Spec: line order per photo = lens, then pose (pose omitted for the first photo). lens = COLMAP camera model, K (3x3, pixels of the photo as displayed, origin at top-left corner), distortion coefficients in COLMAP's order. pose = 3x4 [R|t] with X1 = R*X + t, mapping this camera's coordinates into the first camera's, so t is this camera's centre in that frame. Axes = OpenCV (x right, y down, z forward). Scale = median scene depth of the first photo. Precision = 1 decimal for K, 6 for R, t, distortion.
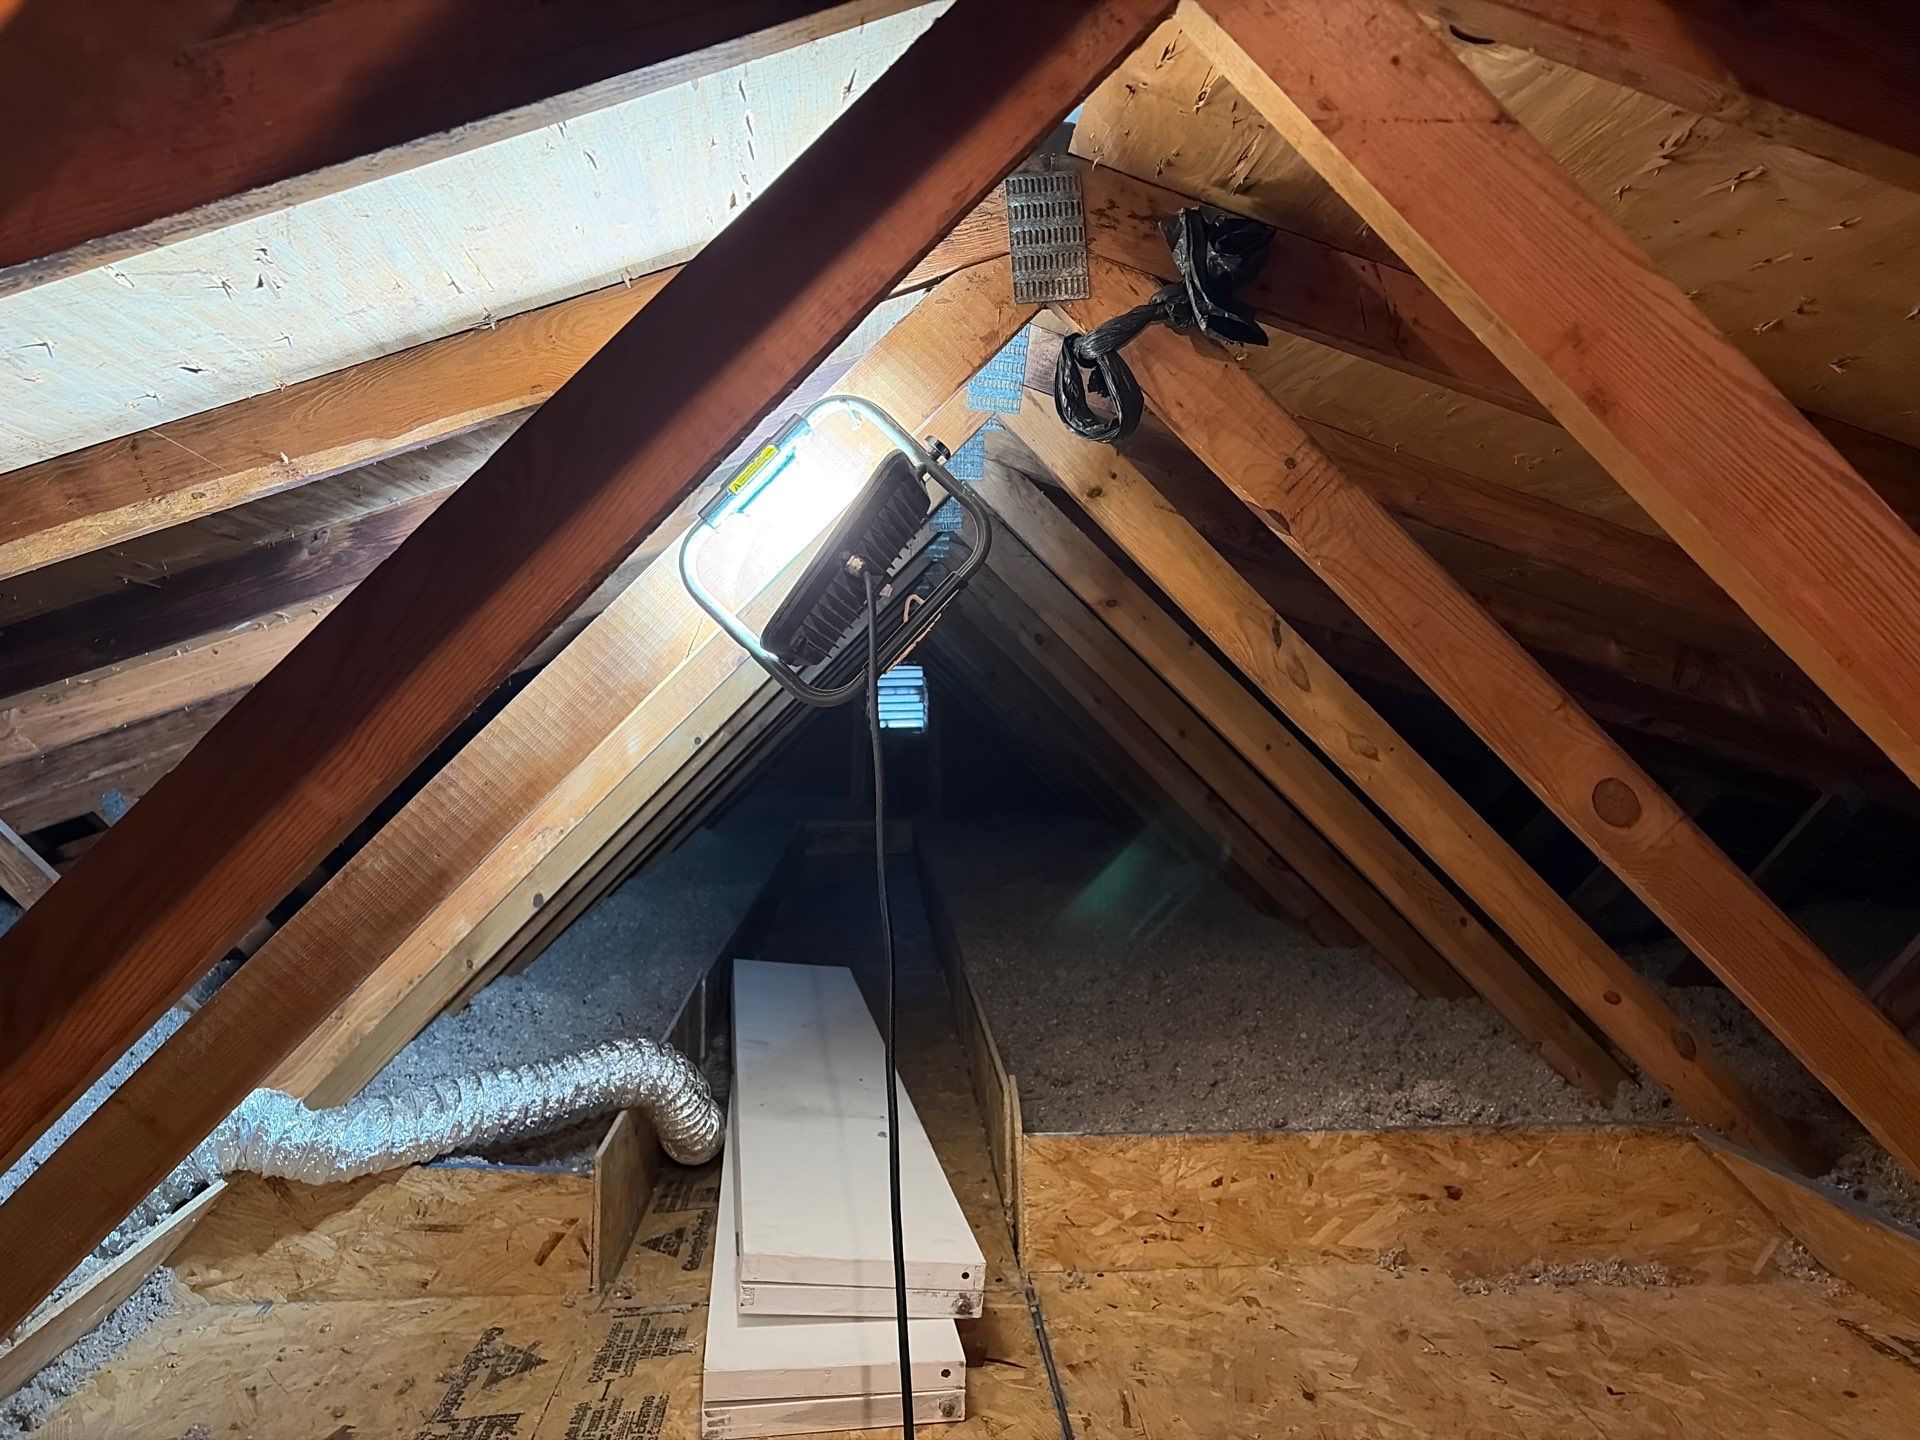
lens RADIAL K [[1420.2, 0, 965.3], [0, 1420.2, 715.2], [0, 0, 1]] dist [0.034474, -0.046616]
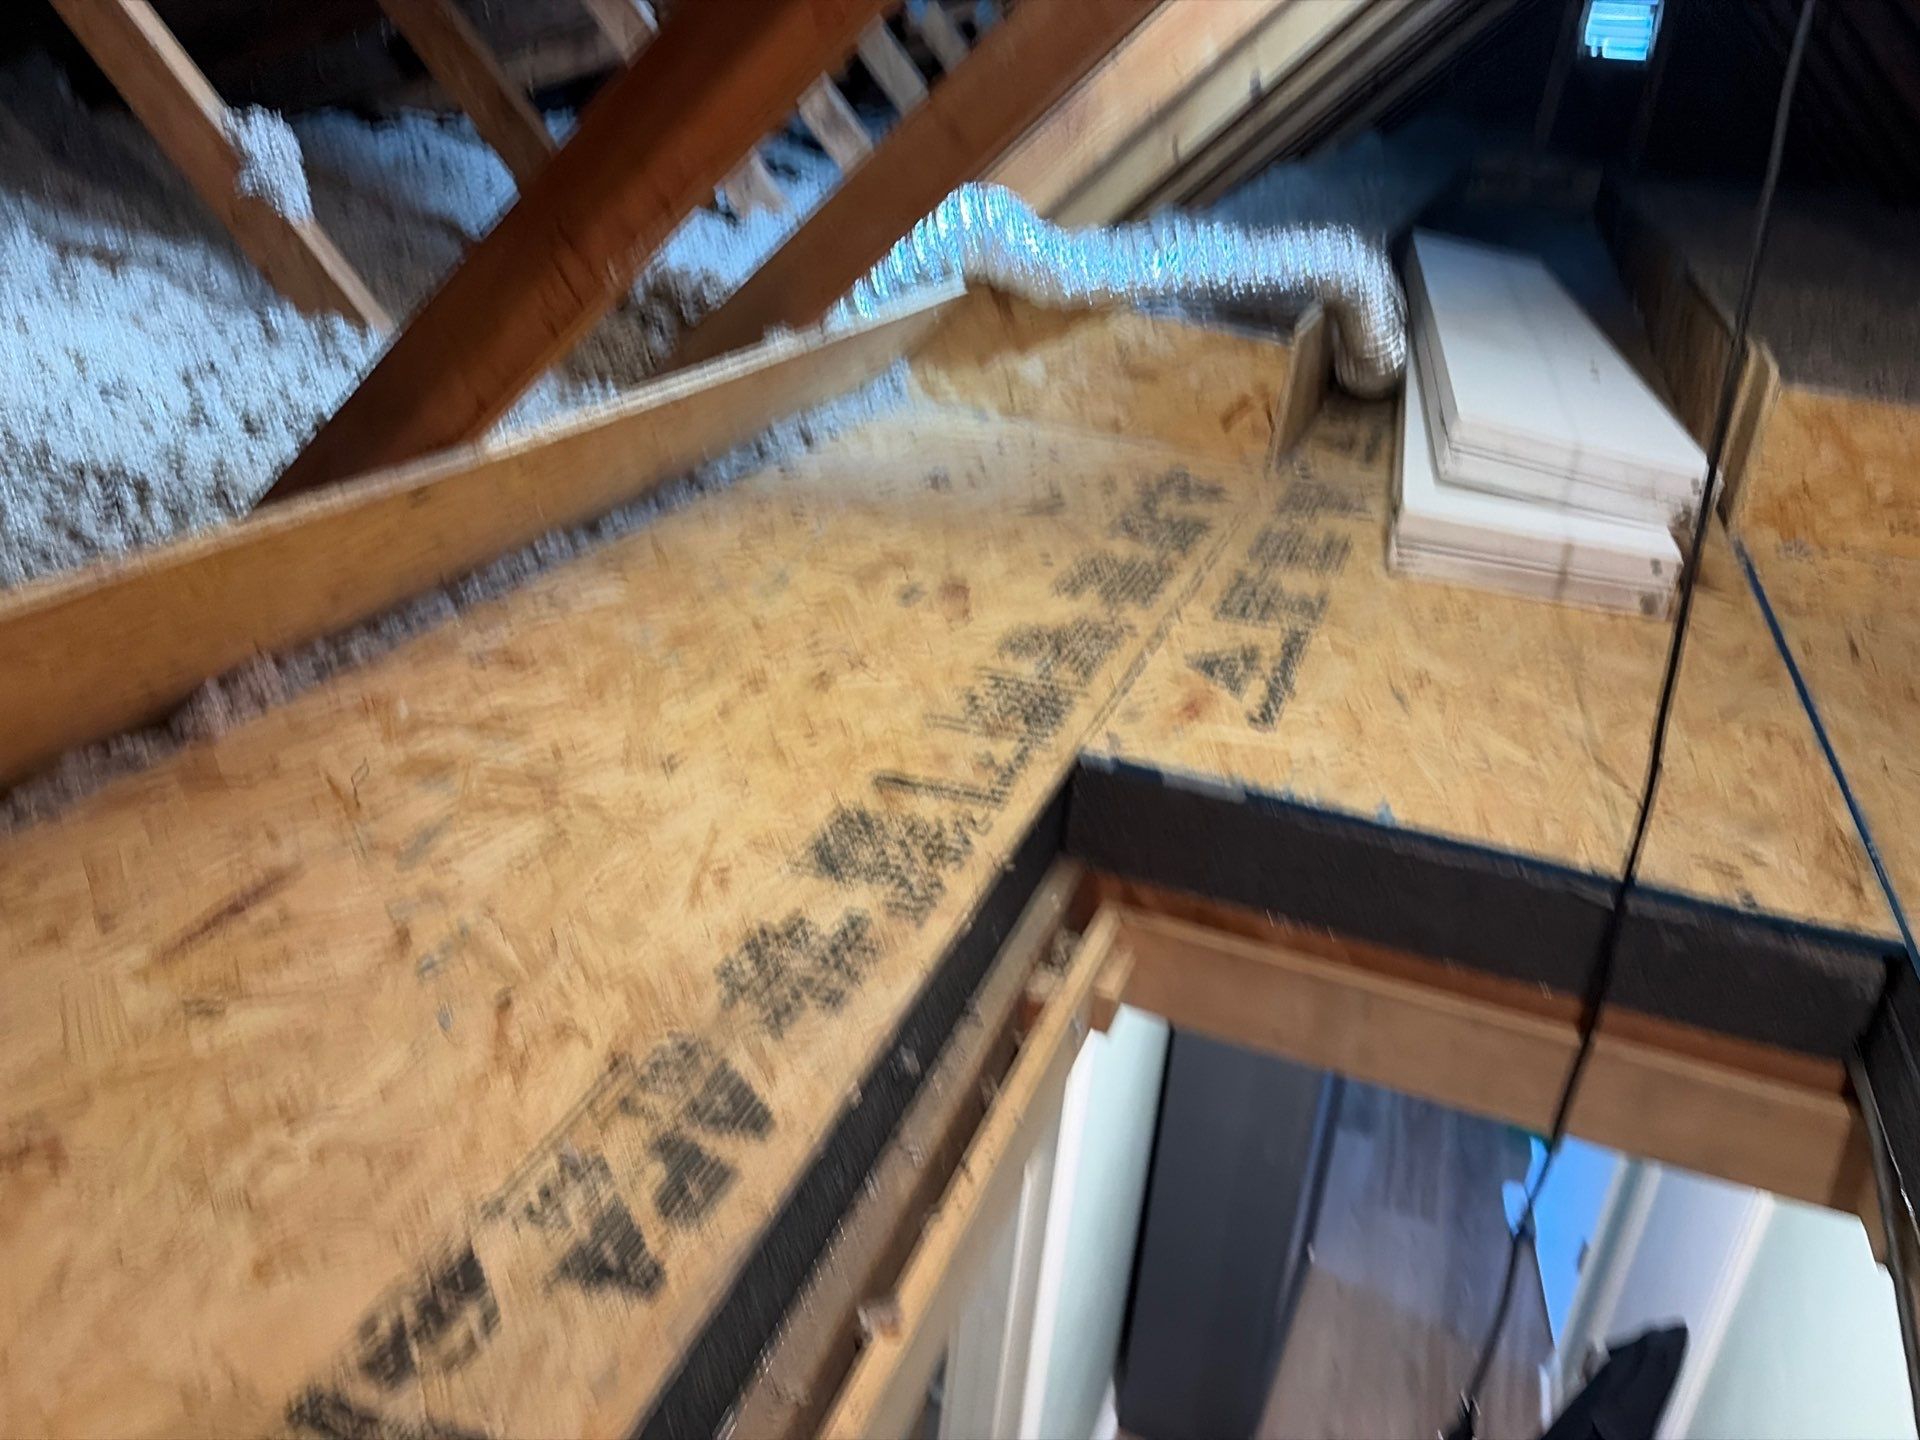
lens RADIAL K [[1420.2, 0, 952.6], [0, 1420.2, 708.0], [0, 0, 1]] dist [0.034474, -0.046616]
pose [[0.908608, 0.238999, -0.342506, -0.072554], [-0.084144, 0.908018, 0.410393, 0.157087], [0.409085, -0.344067, 0.845143, -0.017567]]
